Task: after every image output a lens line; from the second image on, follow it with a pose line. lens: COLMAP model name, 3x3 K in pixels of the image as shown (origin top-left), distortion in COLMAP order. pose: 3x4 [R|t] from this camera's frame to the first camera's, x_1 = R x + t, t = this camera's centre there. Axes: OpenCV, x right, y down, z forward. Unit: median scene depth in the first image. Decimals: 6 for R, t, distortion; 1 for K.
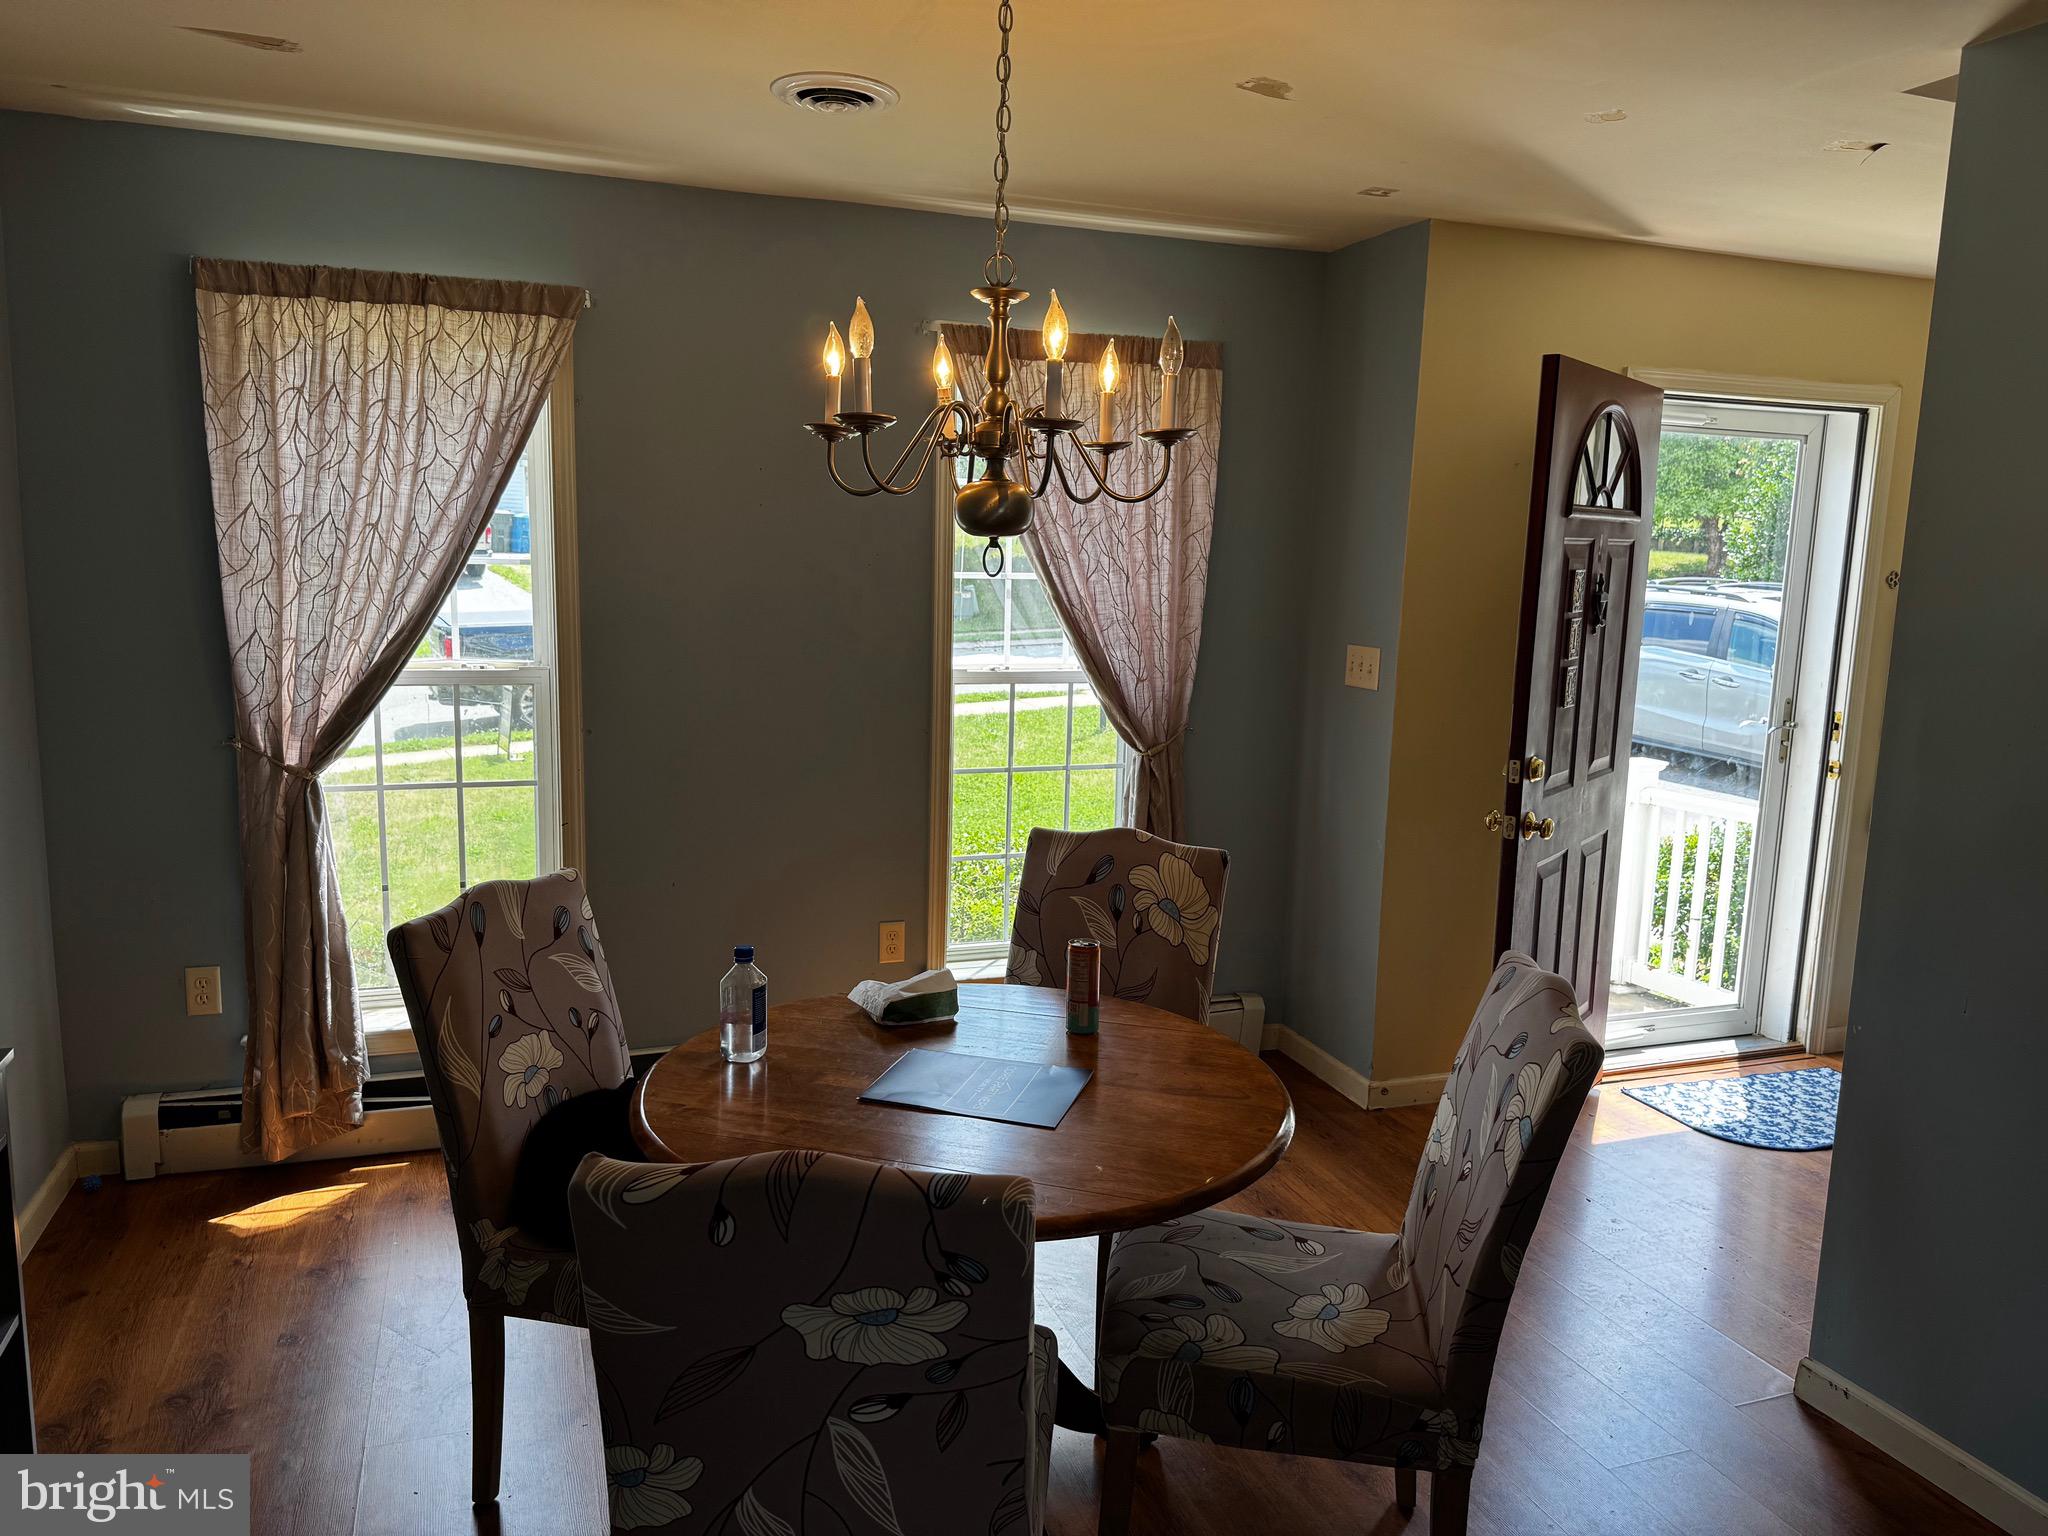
lens RADIAL K [[1434.9, 0, 1024.0], [0, 1434.9, 768.0], [0, 0, 1]] dist [-0.001314, -0.000443]
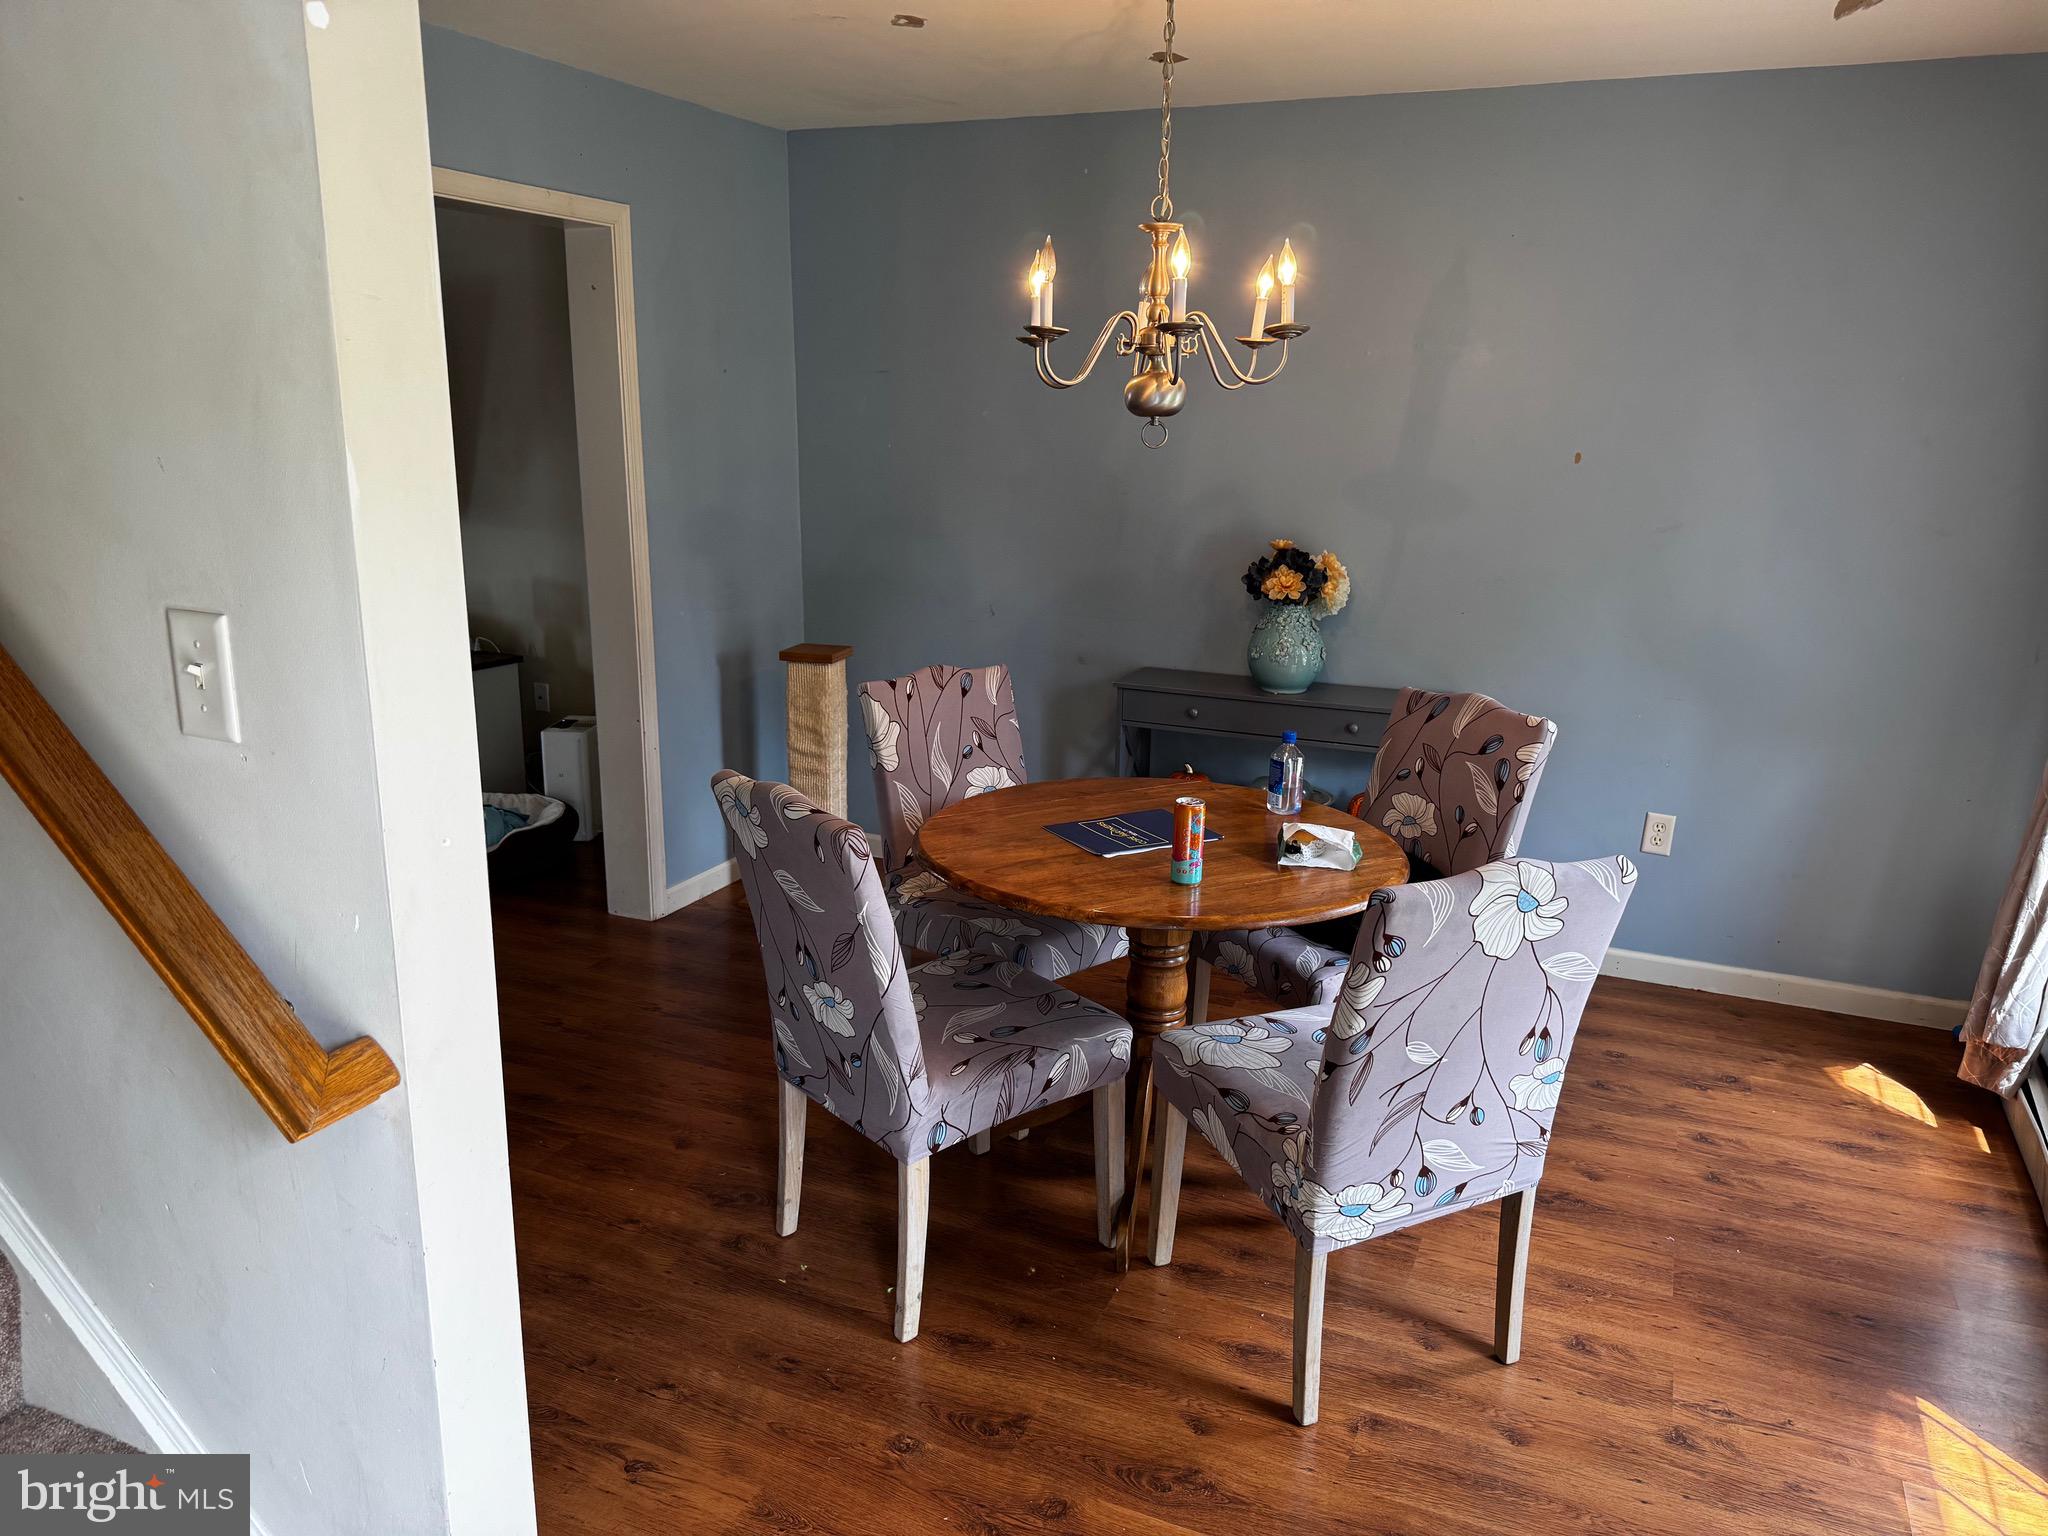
lens RADIAL K [[1434.9, 0, 1024.0], [0, 1434.9, 768.0], [0, 0, 1]] dist [-0.001314, -0.000443]
pose [[-0.678285, 0.147874, -0.719766, 0.881320], [-0.148373, 0.931801, 0.331258, -0.235304], [0.719663, 0.331481, -0.610087, 1.517334]]
